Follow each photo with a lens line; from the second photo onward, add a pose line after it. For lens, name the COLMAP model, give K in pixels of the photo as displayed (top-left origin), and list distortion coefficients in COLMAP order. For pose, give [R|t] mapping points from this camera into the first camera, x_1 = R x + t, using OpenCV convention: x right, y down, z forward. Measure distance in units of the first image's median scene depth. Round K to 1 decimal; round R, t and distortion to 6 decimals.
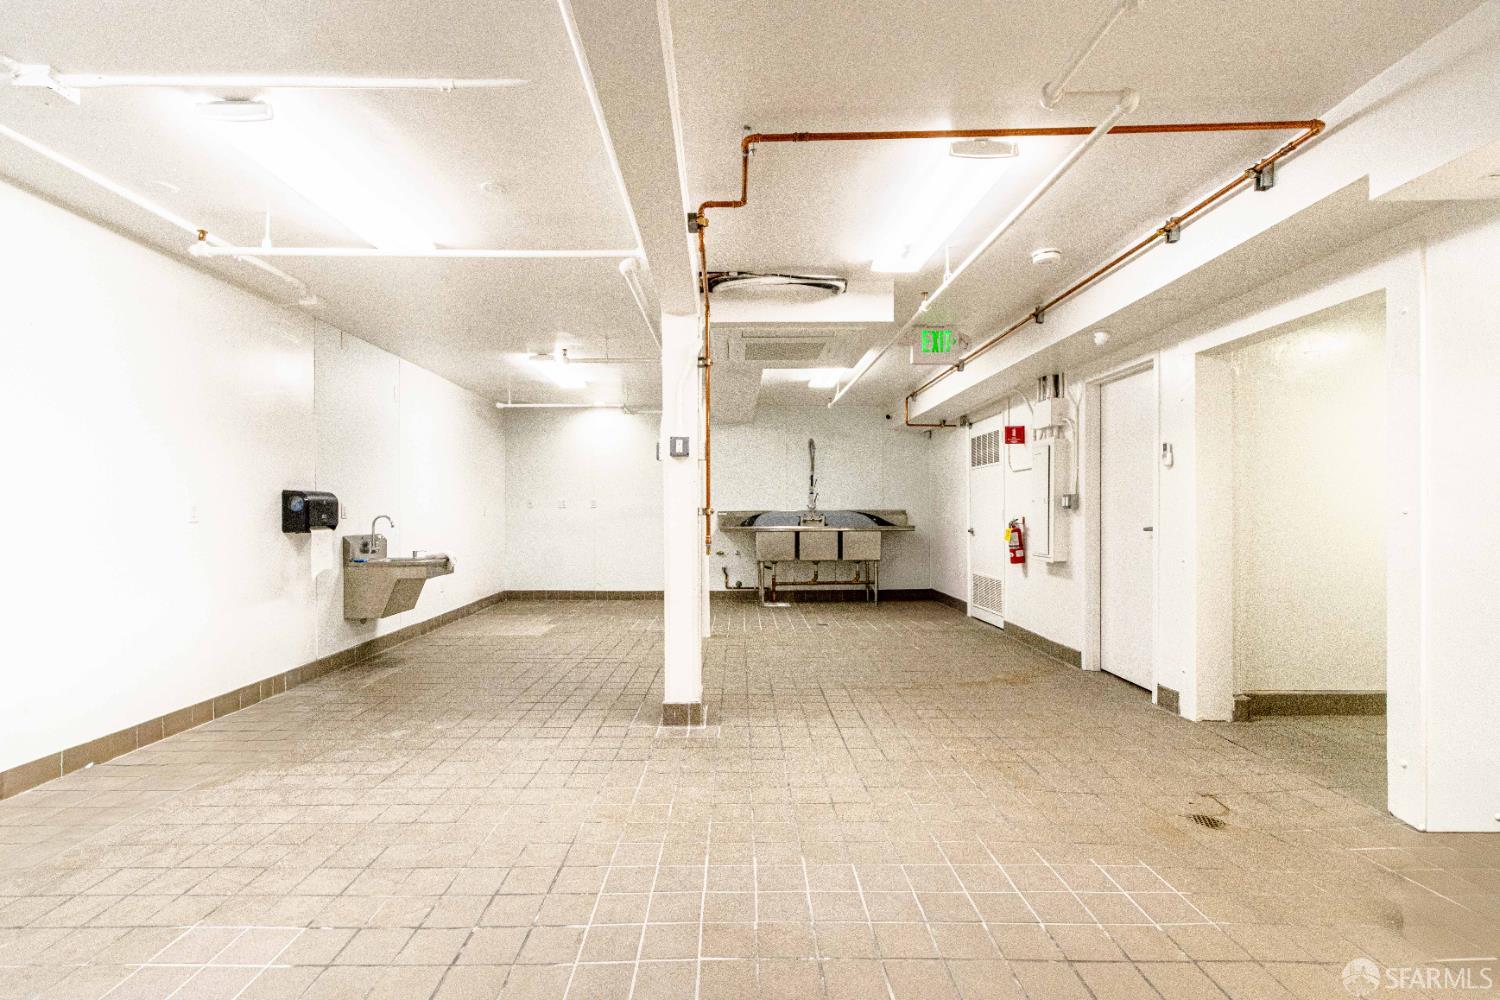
lens RADIAL K [[708.1, 0, 731.2], [0, 708.1, 509.8], [0, 0, 1]] dist [0.005850, 0.001146]
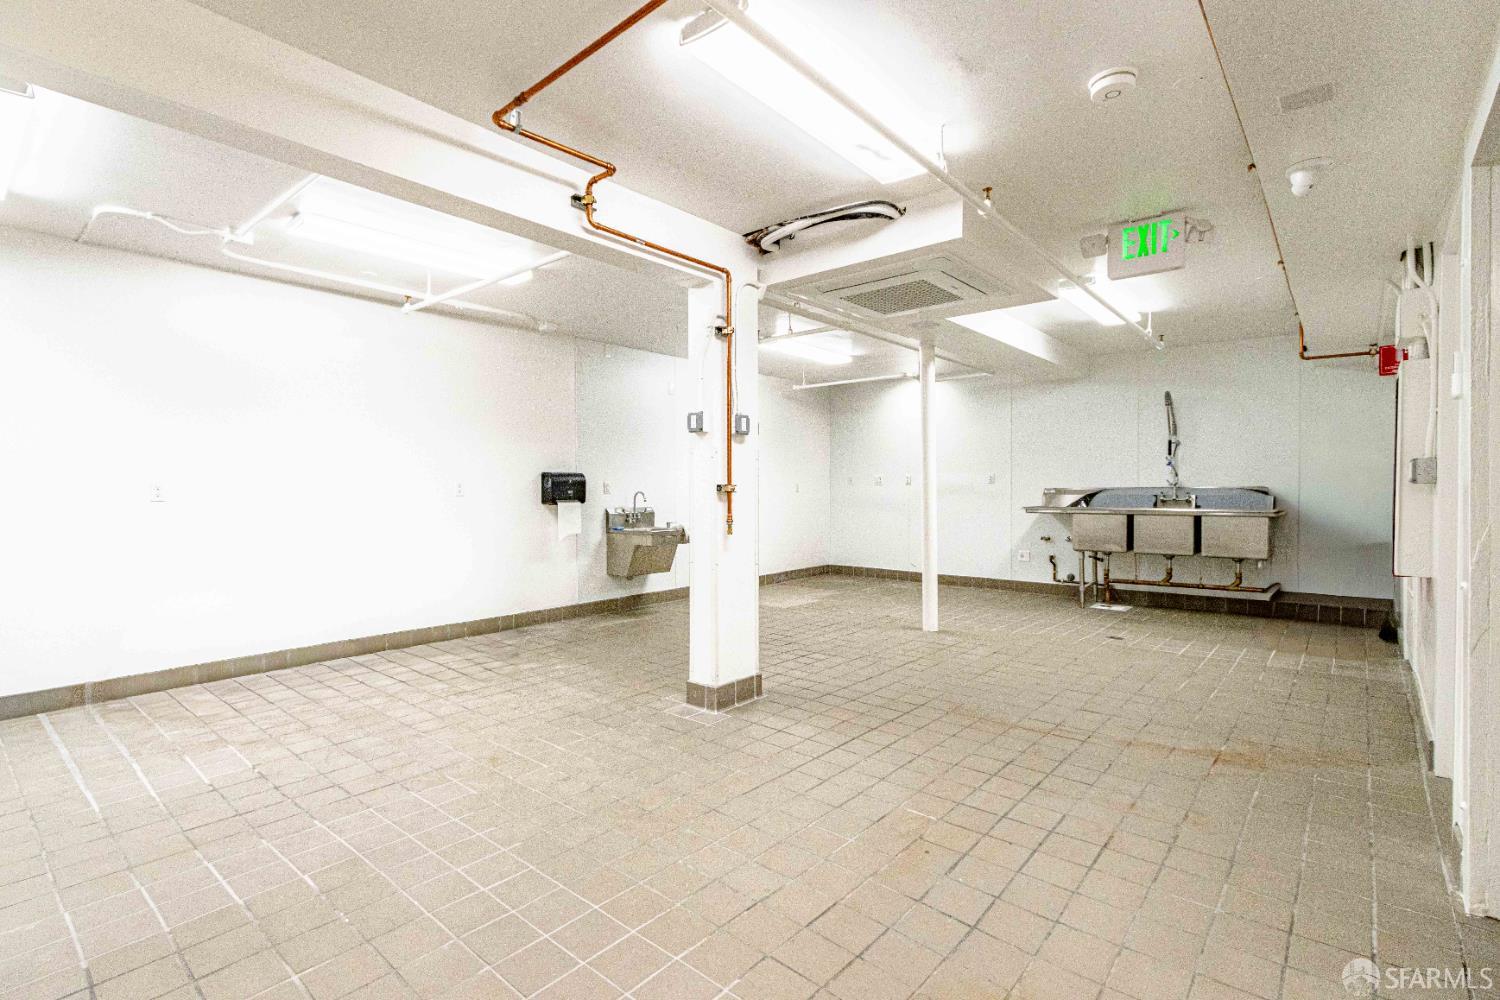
lens RADIAL K [[708.1, 0, 734.4], [0, 708.1, 493.8], [0, 0, 1]] dist [0.005850, 0.001146]
pose [[0.744845, 0.005548, -0.667214, 0.430436], [0.001242, 0.999952, 0.009702, 0.000123], [0.667236, -0.008055, 0.744802, 0.211597]]
